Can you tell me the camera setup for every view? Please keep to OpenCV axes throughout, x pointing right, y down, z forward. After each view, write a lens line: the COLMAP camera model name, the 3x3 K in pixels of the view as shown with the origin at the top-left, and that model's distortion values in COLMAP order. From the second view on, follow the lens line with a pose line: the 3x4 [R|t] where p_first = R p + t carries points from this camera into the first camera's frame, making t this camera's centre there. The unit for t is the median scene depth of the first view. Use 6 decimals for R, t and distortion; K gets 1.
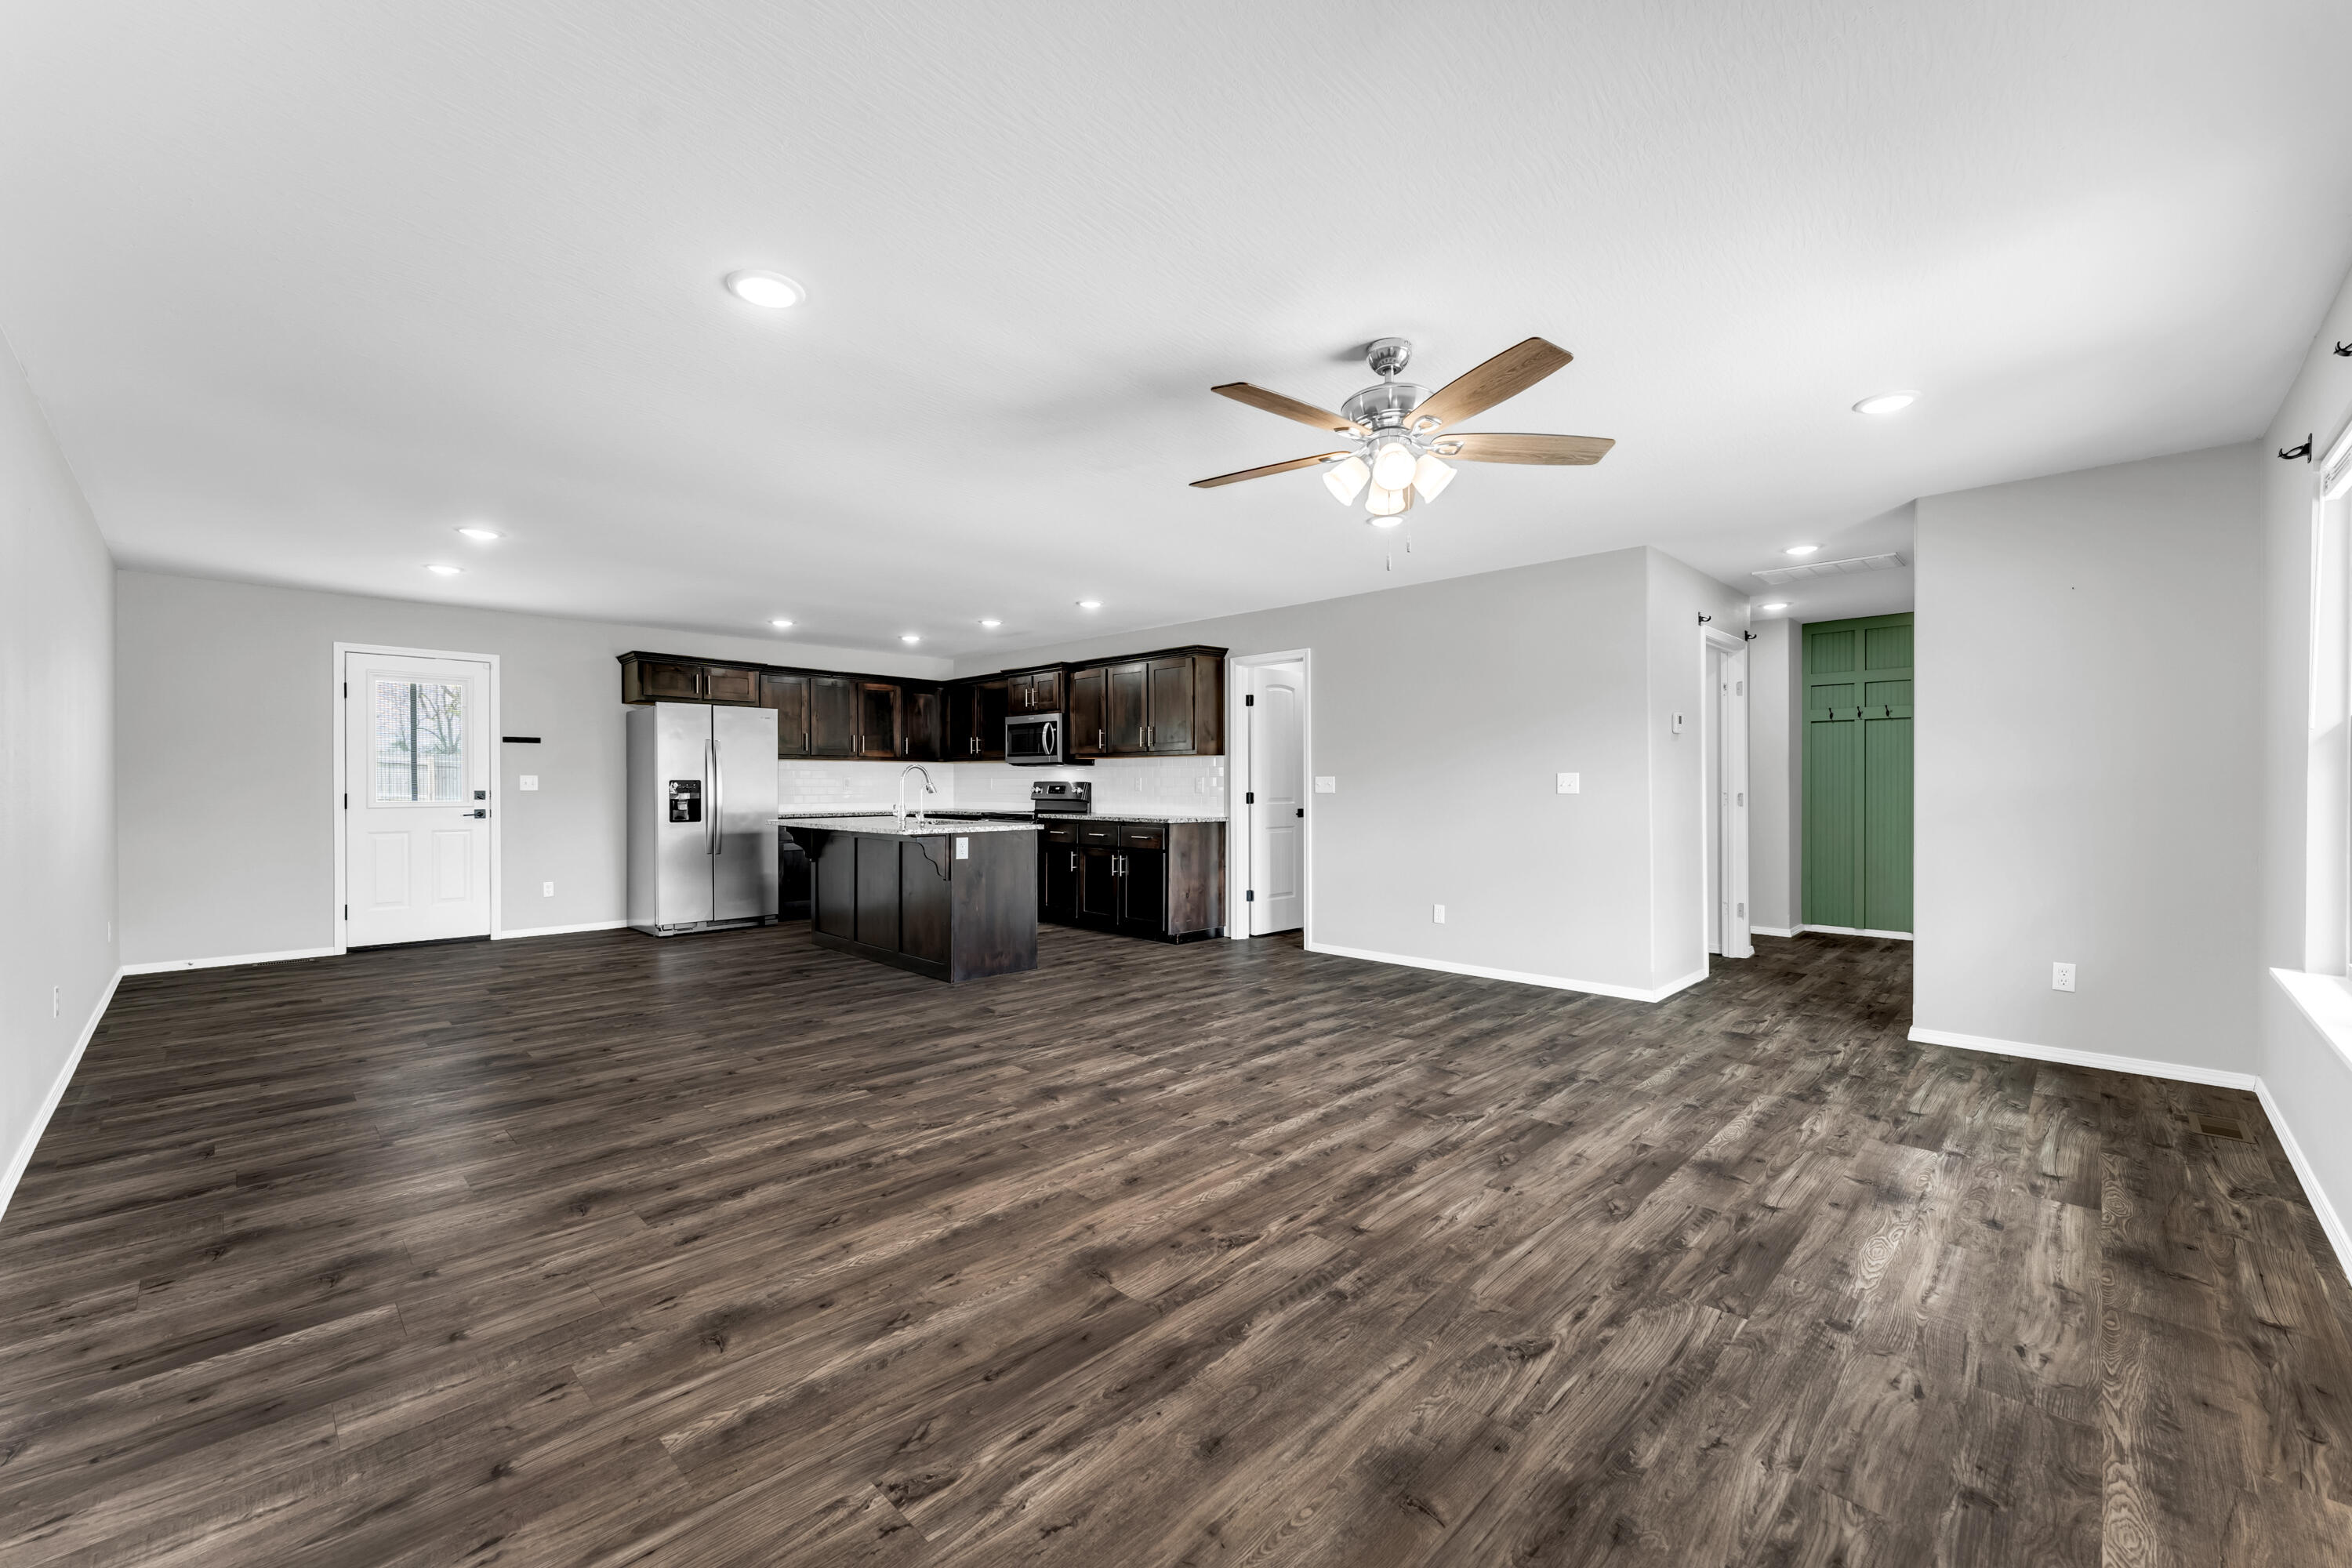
lens RADIAL K [[934.1, 0, 1172.2], [0, 934.1, 784.3], [0, 0, 1]] dist [0.000543, 0.000453]
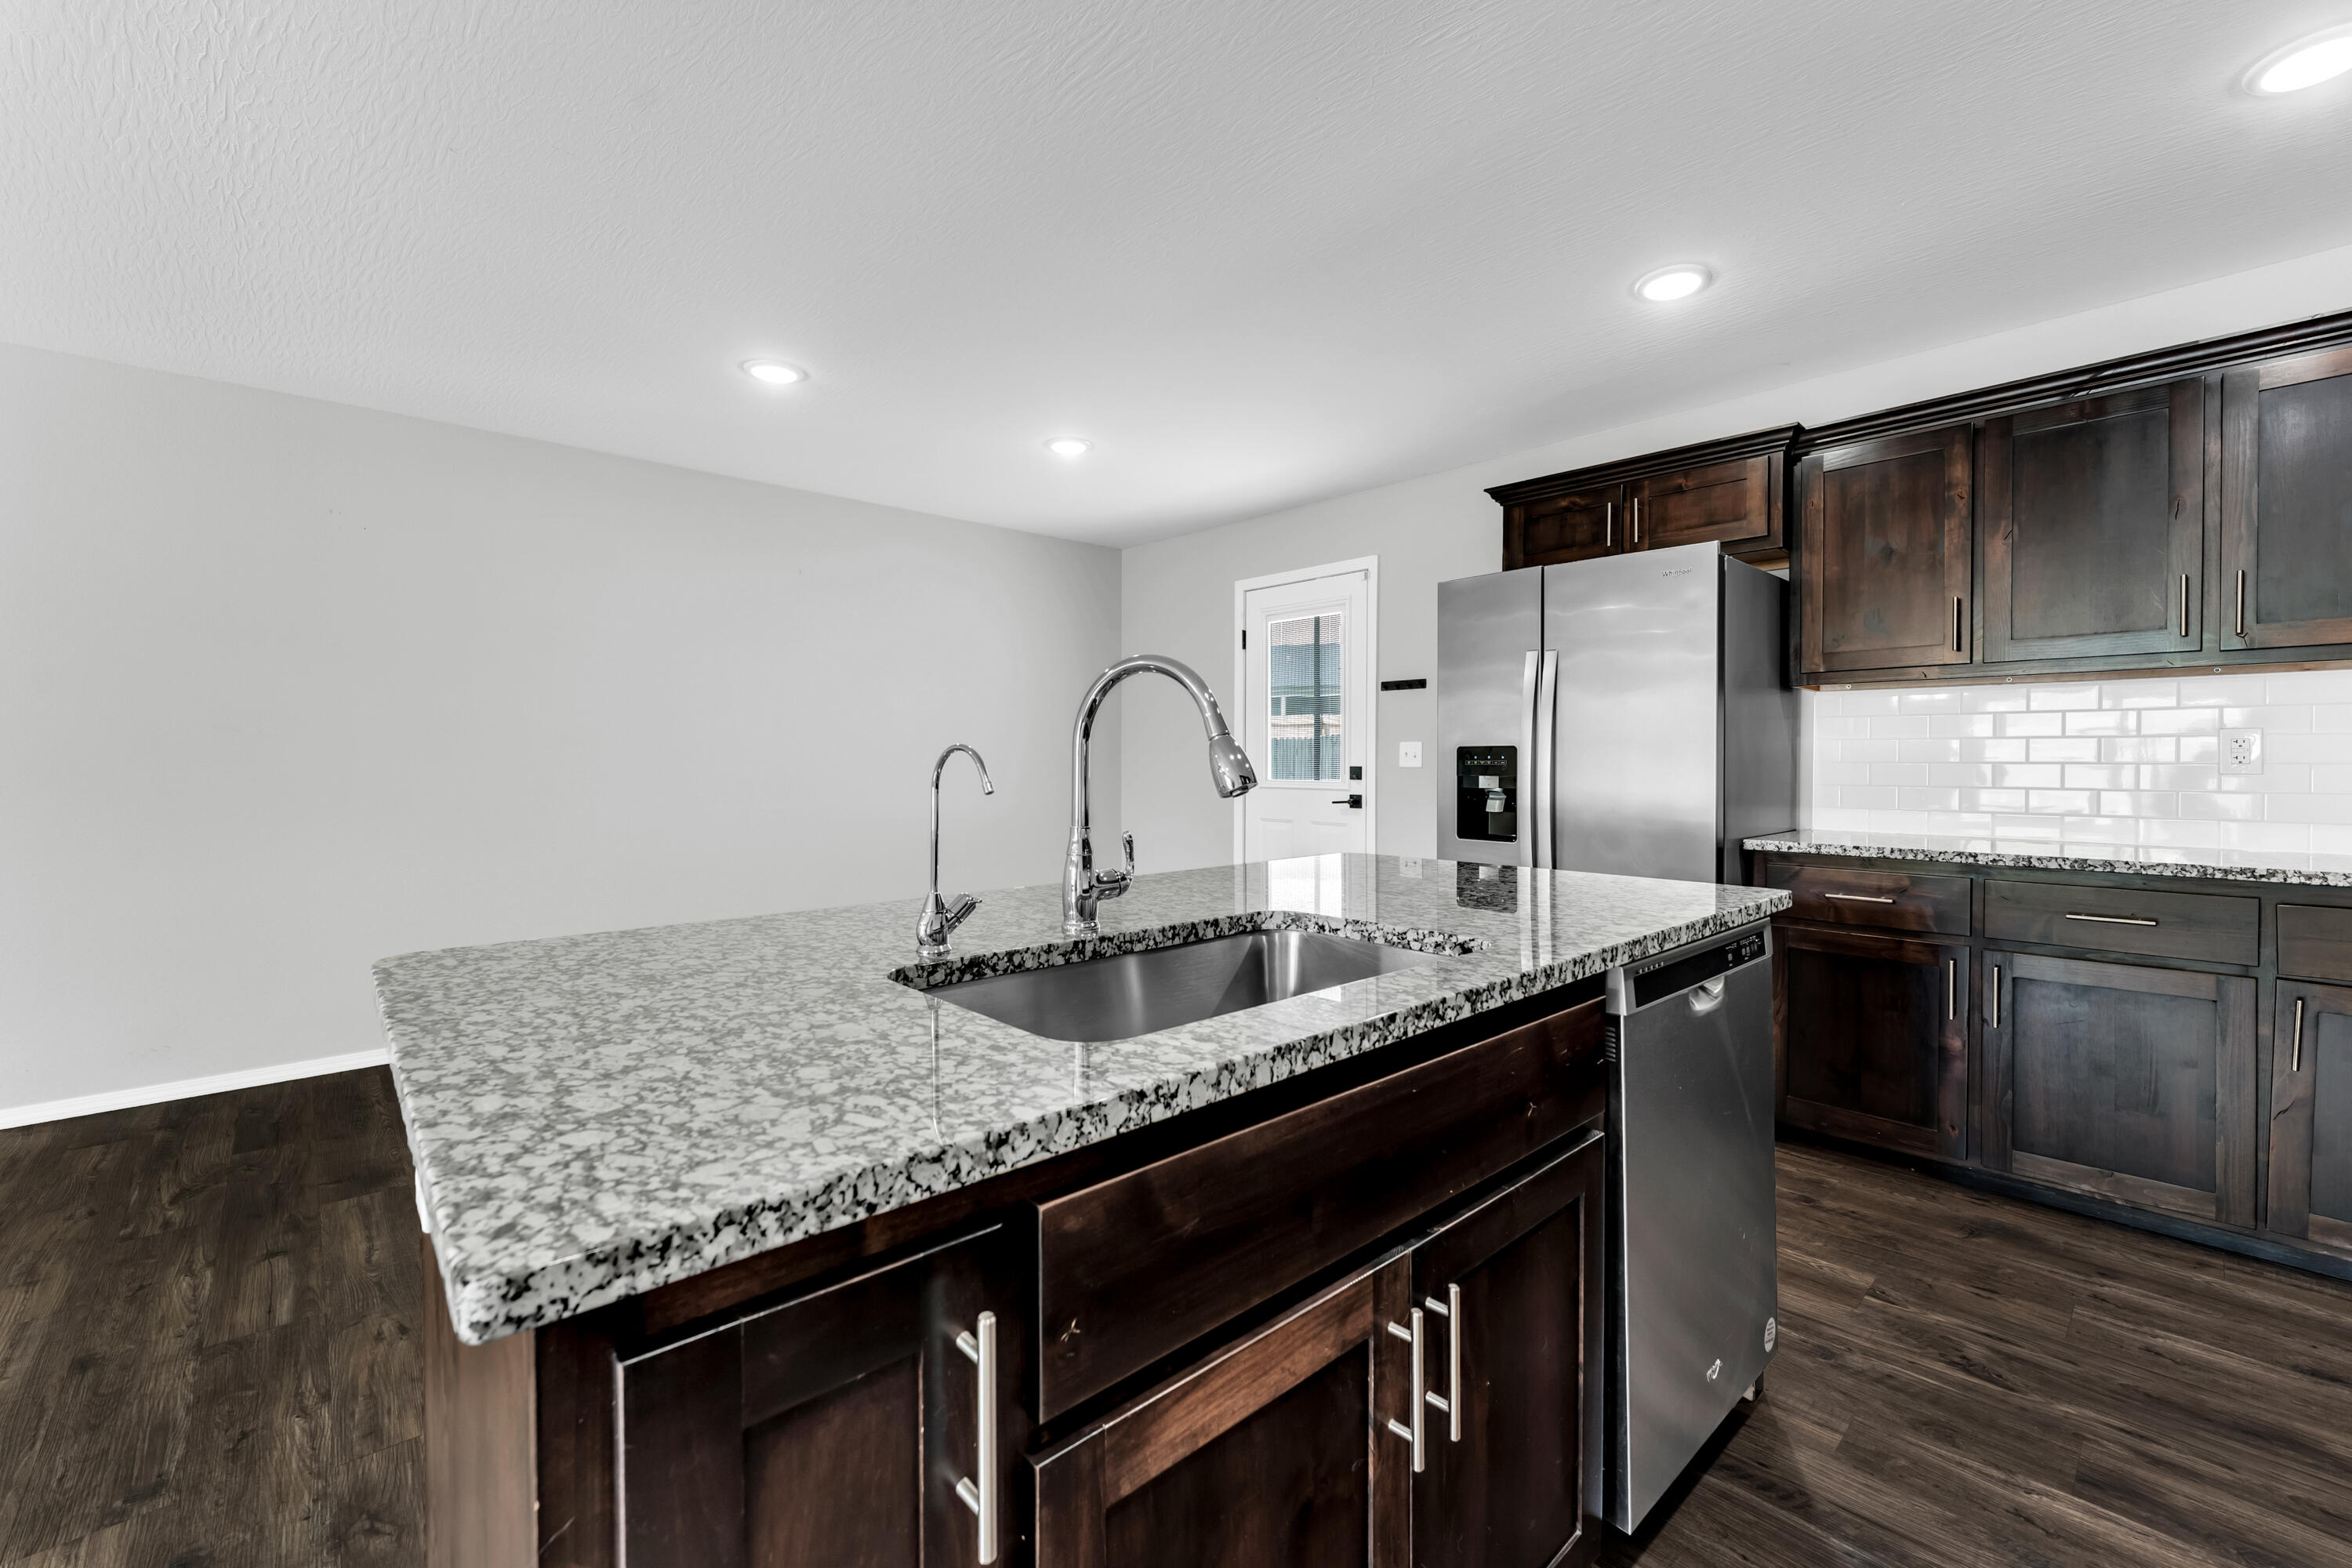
lens RADIAL K [[950.5, 0, 1162.7], [0, 950.5, 768.9], [0, 0, 1]] dist [-0.002978, 0.000171]
pose [[-0.058782, 0.010501, -0.998216, -0.117717], [-0.001398, 0.999943, 0.010601, 0.003636], [0.998270, 0.002019, -0.058764, 1.801948]]
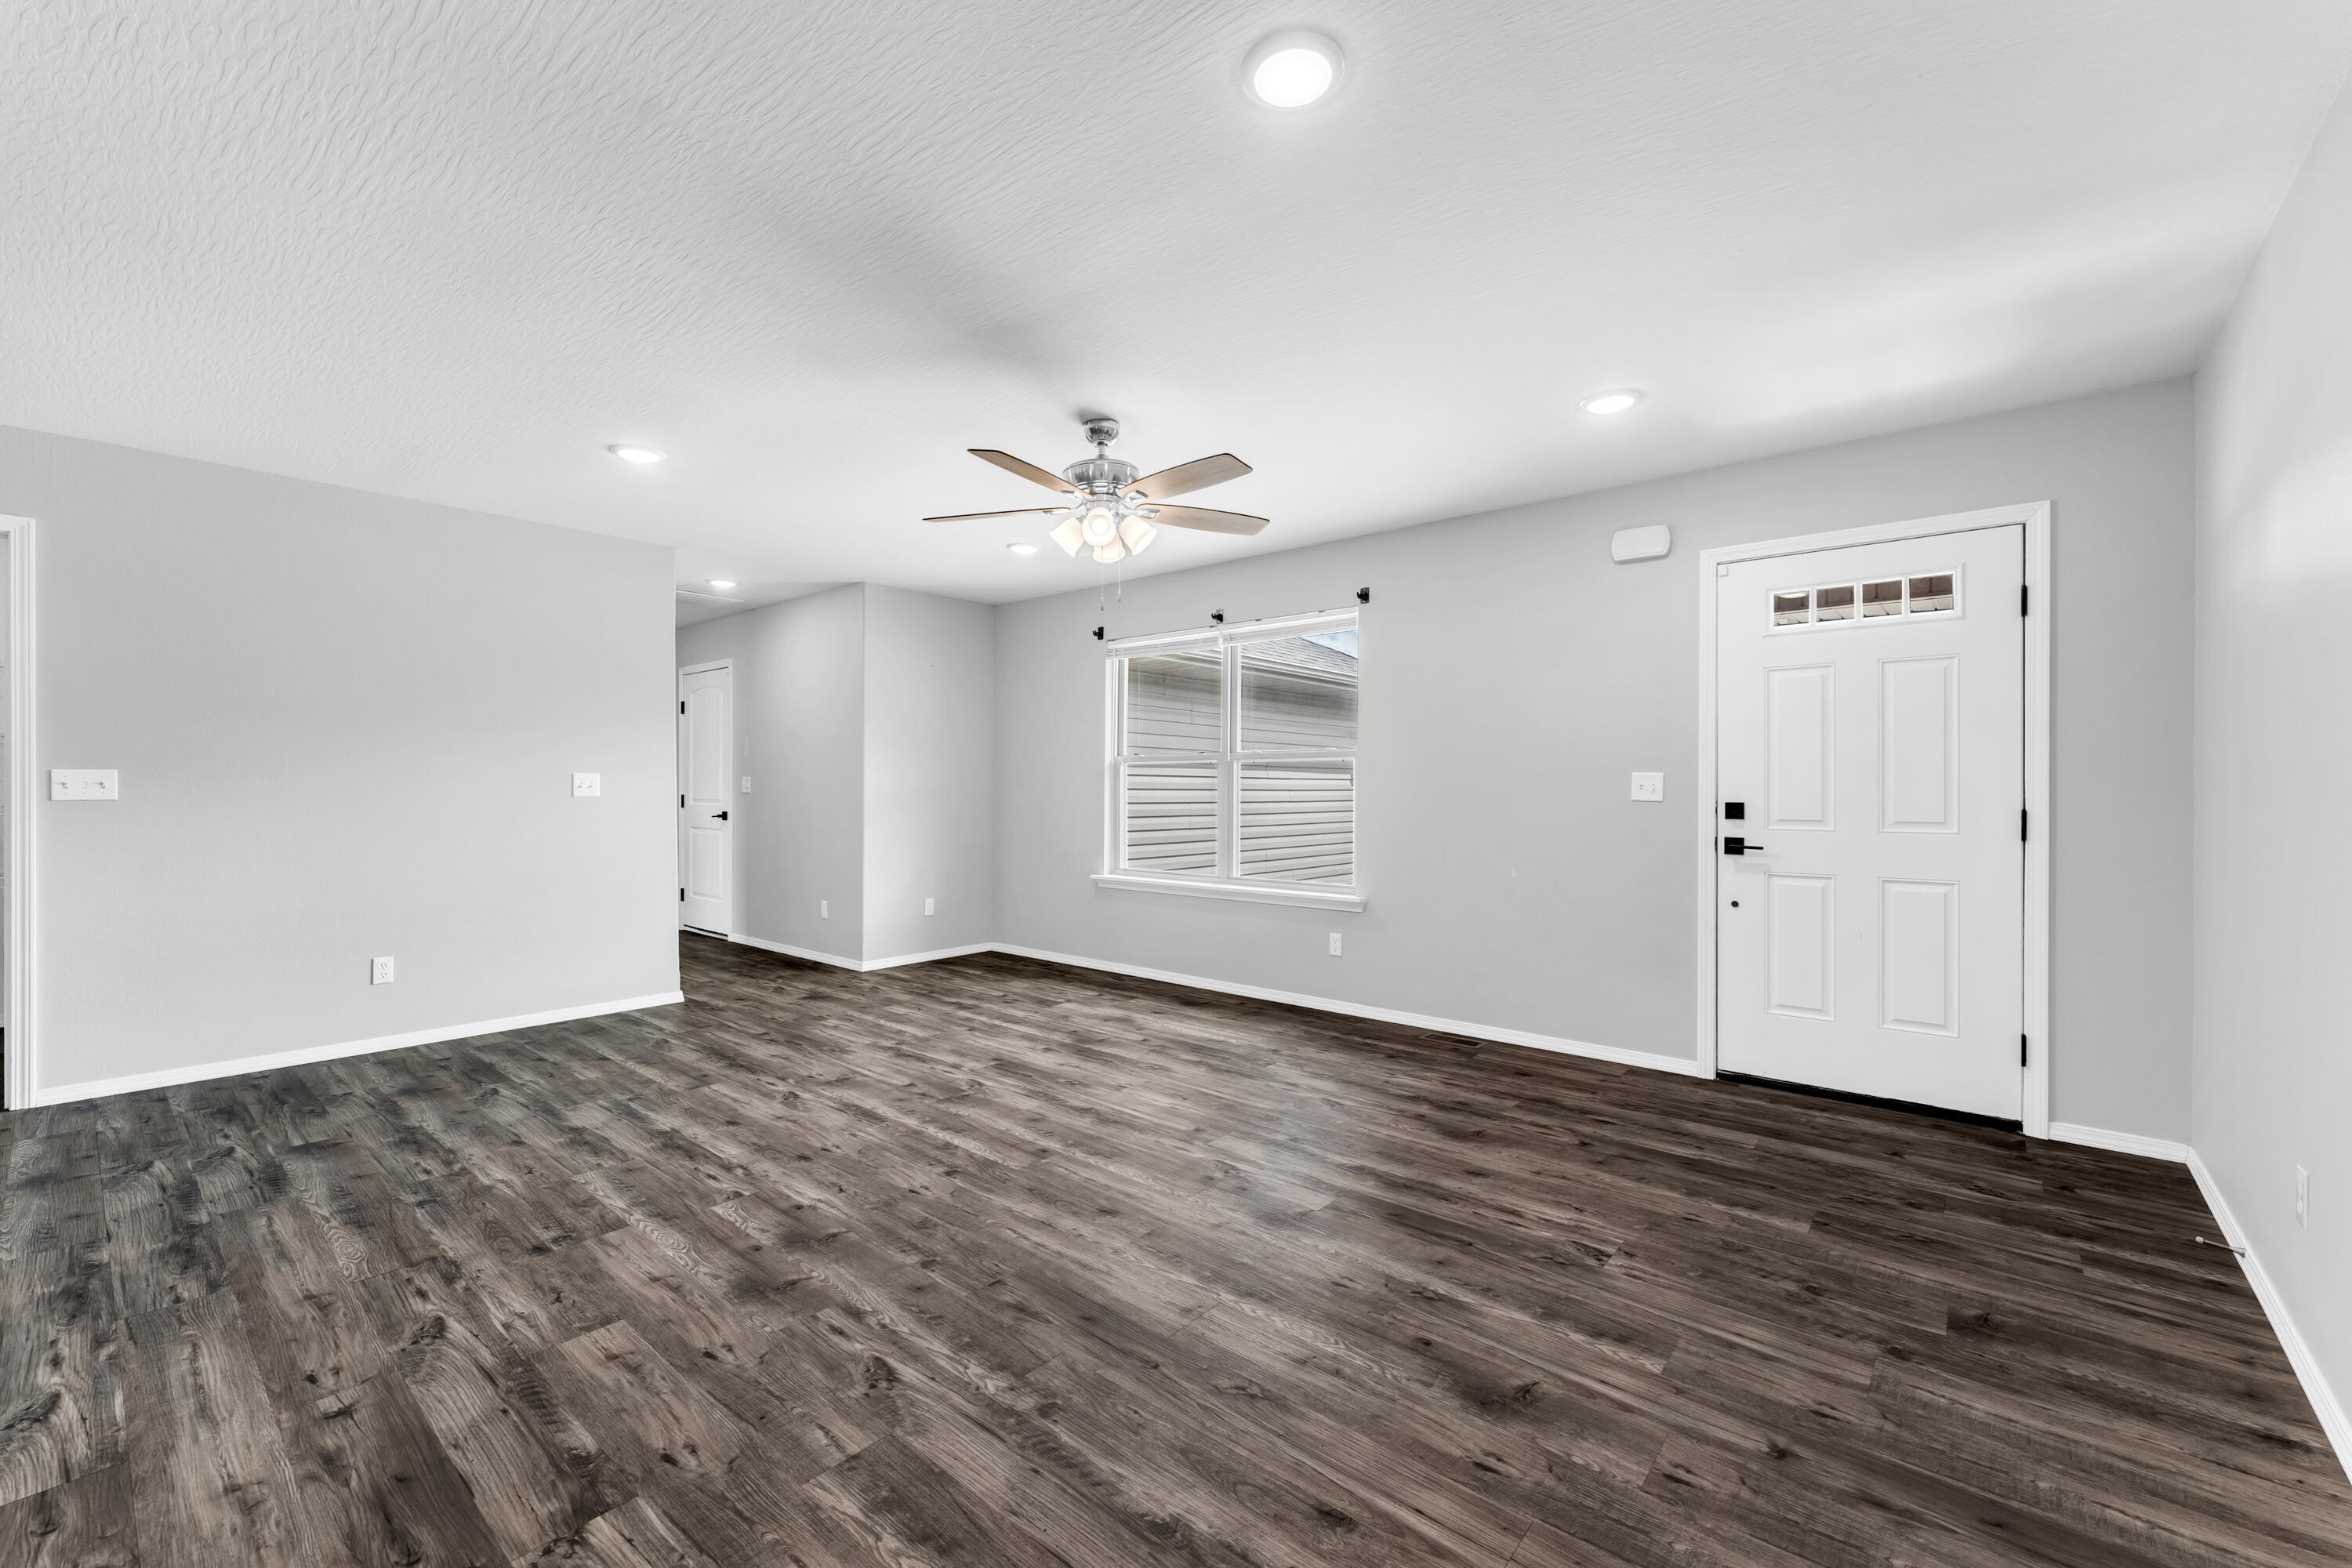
lens RADIAL K [[949.9, 0, 1161.6], [0, 949.9, 788.5], [0, 0, 1]] dist [-0.000484, -0.000030]
pose [[-0.060774, -0.000732, 0.998151, -0.781407], [-0.003413, 0.999994, 0.000526, 0.000942], [-0.998146, -0.003375, -0.060776, 0.791508]]
